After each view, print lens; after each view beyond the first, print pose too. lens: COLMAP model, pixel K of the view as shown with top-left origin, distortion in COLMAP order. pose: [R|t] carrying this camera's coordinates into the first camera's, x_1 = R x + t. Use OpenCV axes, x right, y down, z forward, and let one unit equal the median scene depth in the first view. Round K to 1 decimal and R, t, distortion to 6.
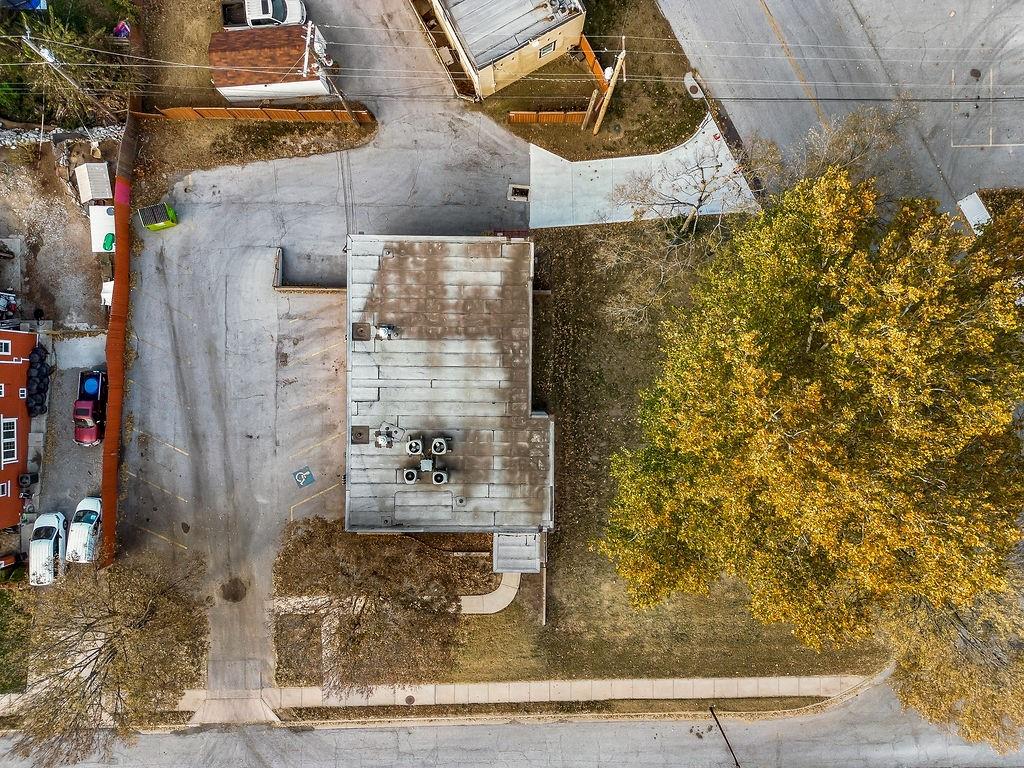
lens RADIAL K [[722.0, 0, 512.0], [0, 722.0, 384.0], [0, 0, 1]] dist [0.029102, -0.004623]
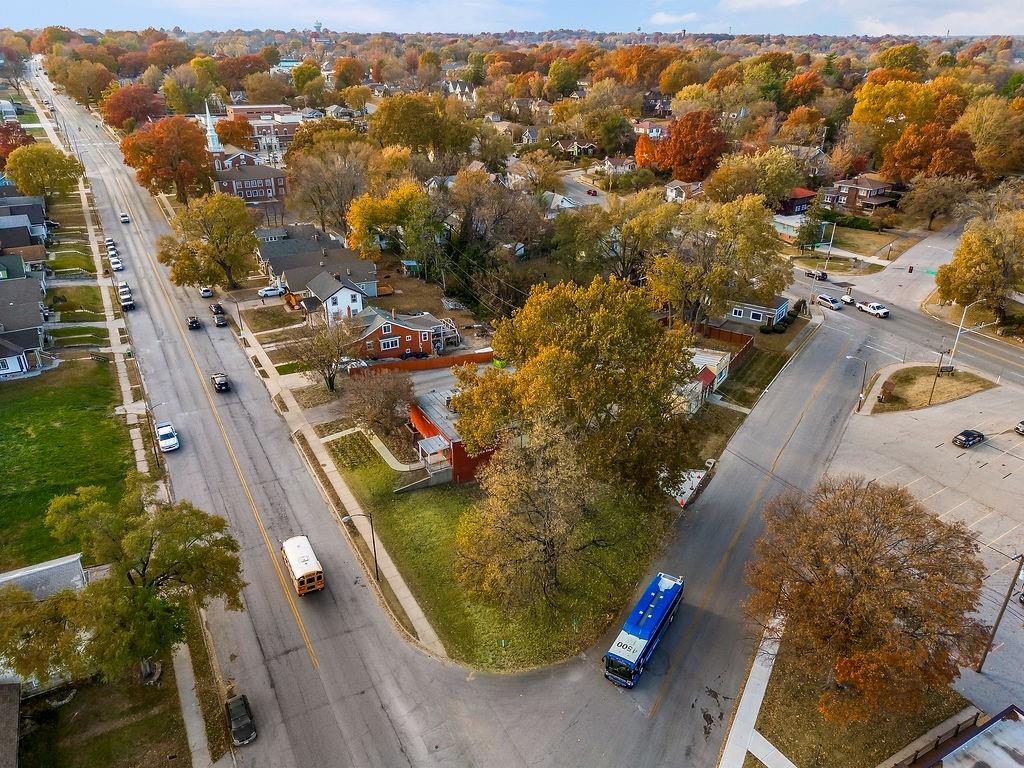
lens RADIAL K [[722.0, 0, 512.0], [0, 722.0, 384.0], [0, 0, 1]] dist [0.029102, -0.004623]
pose [[0.495463, 0.372013, -0.784935, 1.367922], [-0.868534, 0.198796, -0.454015, 0.796136], [-0.012858, 0.906690, 0.421601, 0.099124]]
